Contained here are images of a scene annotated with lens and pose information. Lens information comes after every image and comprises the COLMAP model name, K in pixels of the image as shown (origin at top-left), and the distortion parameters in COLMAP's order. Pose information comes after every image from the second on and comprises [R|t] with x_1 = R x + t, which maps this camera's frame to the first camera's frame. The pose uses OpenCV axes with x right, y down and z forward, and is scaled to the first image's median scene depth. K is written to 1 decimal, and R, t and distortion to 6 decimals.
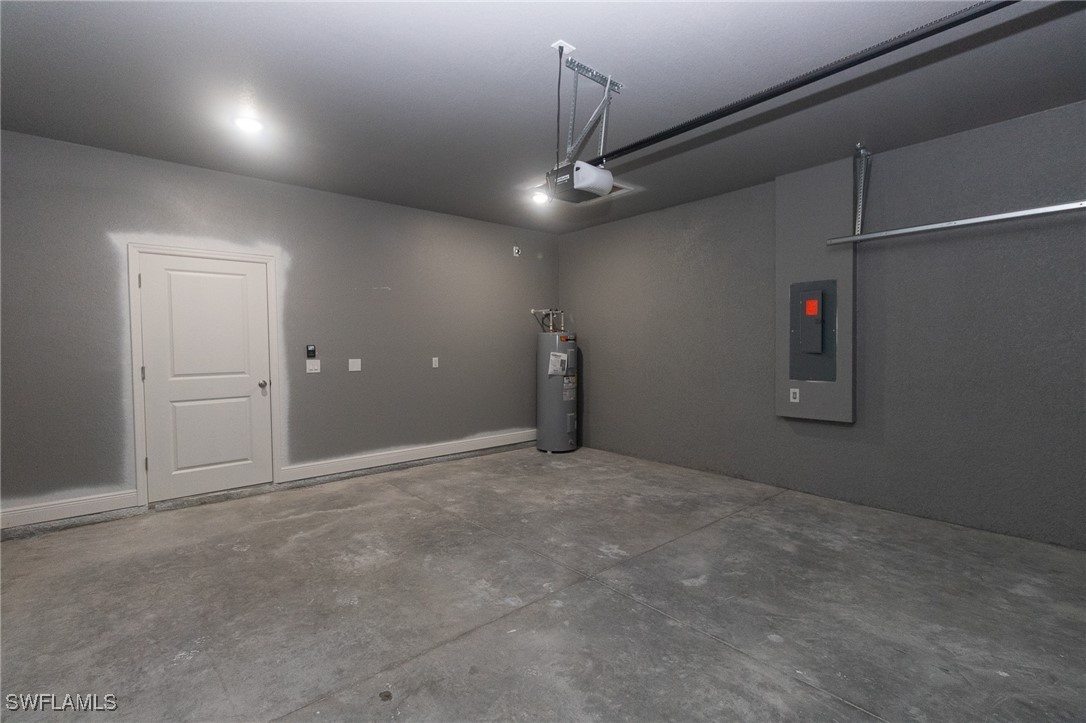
lens RADIAL K [[498.1, 0, 542.5], [0, 498.1, 359.0], [0, 0, 1]] dist [0.003973, 0.000882]
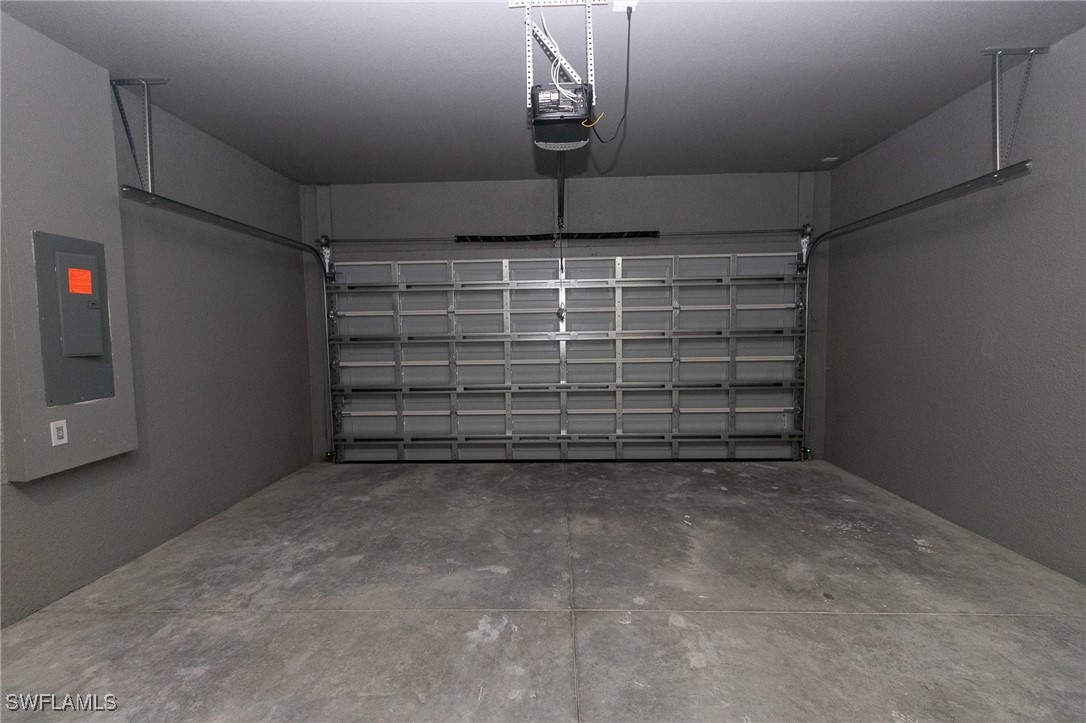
lens RADIAL K [[498.1, 0, 542.5], [0, 498.1, 359.0], [0, 0, 1]] dist [0.003973, 0.000882]
pose [[-0.724905, -0.024721, 0.688405, -0.371136], [0.040416, 0.996108, 0.078330, -0.042887], [-0.687662, 0.084604, -0.721084, 1.361590]]
